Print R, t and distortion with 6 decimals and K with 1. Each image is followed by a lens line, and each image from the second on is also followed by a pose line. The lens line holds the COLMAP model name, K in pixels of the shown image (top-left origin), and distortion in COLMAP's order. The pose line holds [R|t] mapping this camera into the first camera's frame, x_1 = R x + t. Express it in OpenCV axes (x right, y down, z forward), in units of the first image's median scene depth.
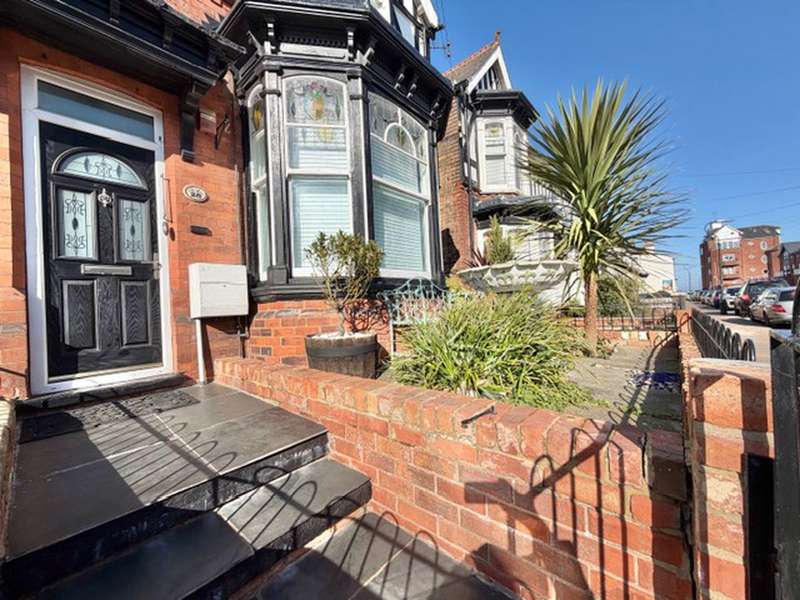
lens RADIAL K [[319.2, 0, 399.3], [0, 319.2, 299.7], [0, 0, 1]] dist [0.000319, -0.000516]
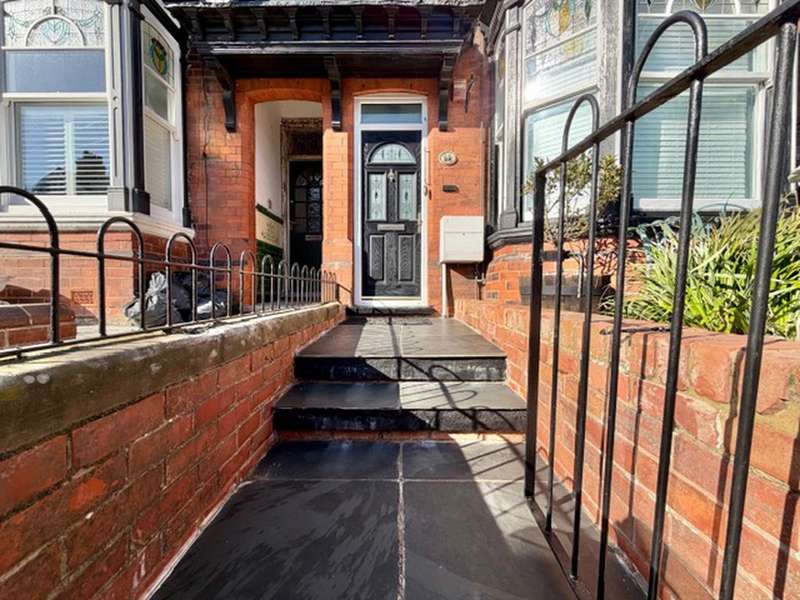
lens RADIAL K [[319.2, 0, 397.6], [0, 319.2, 299.9], [0, 0, 1]] dist [0.000319, -0.000516]
pose [[0.647748, 0.070356, -0.758599, 0.185312], [-0.020699, 0.996984, 0.074791, 0.113550], [0.761574, -0.032743, 0.647251, 0.083883]]
